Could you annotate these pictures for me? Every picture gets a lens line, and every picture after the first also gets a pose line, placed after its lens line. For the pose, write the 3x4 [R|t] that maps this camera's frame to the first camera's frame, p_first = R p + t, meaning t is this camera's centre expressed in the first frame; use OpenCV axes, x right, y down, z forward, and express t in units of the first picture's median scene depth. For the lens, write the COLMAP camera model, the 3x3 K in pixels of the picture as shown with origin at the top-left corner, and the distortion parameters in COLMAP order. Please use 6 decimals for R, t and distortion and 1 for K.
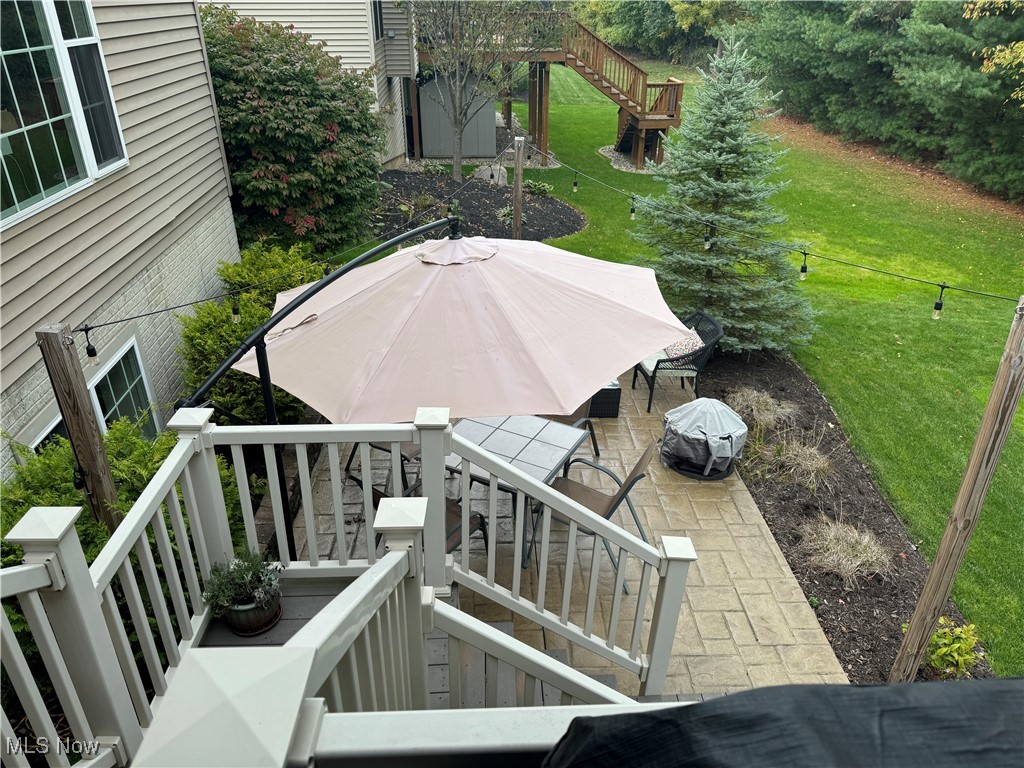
lens RADIAL K [[732.5, 0, 507.9], [0, 732.5, 380.7], [0, 0, 1]] dist [-0.007225, -0.006219]
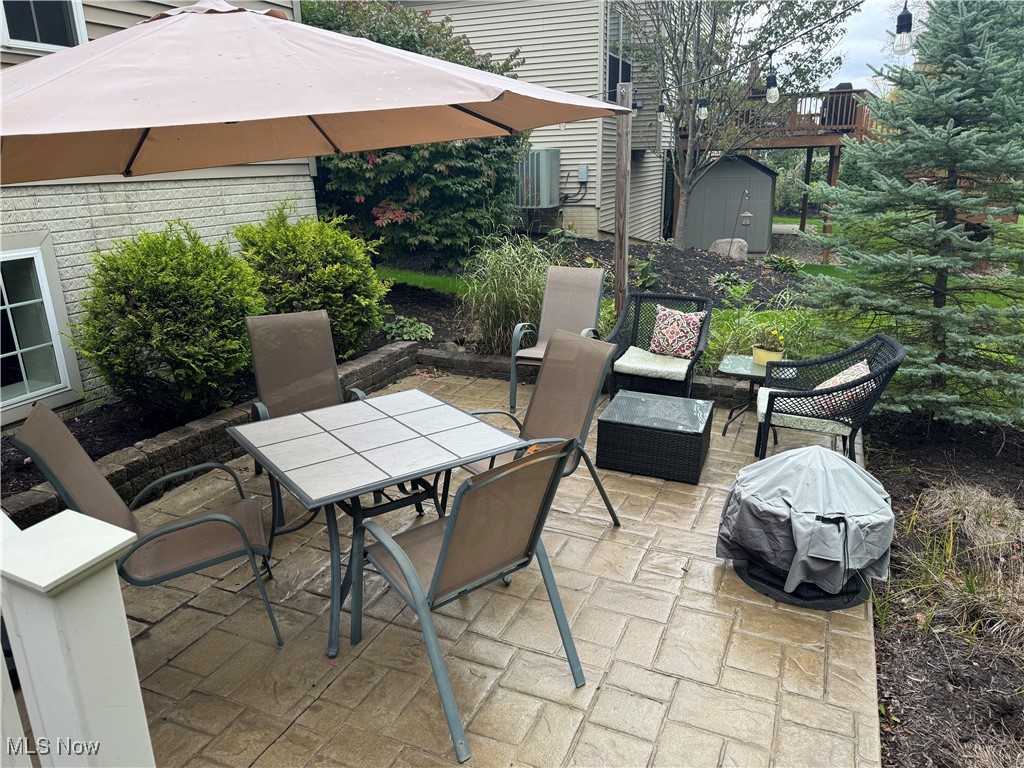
lens RADIAL K [[732.5, 0, 510.6], [0, 732.5, 386.4], [0, 0, 1]] dist [-0.007225, -0.006219]
pose [[0.898591, 0.105262, -0.425975, 0.296759], [-0.185122, 0.971117, -0.150541, 0.102313], [0.397825, 0.214132, 0.892123, 0.445044]]
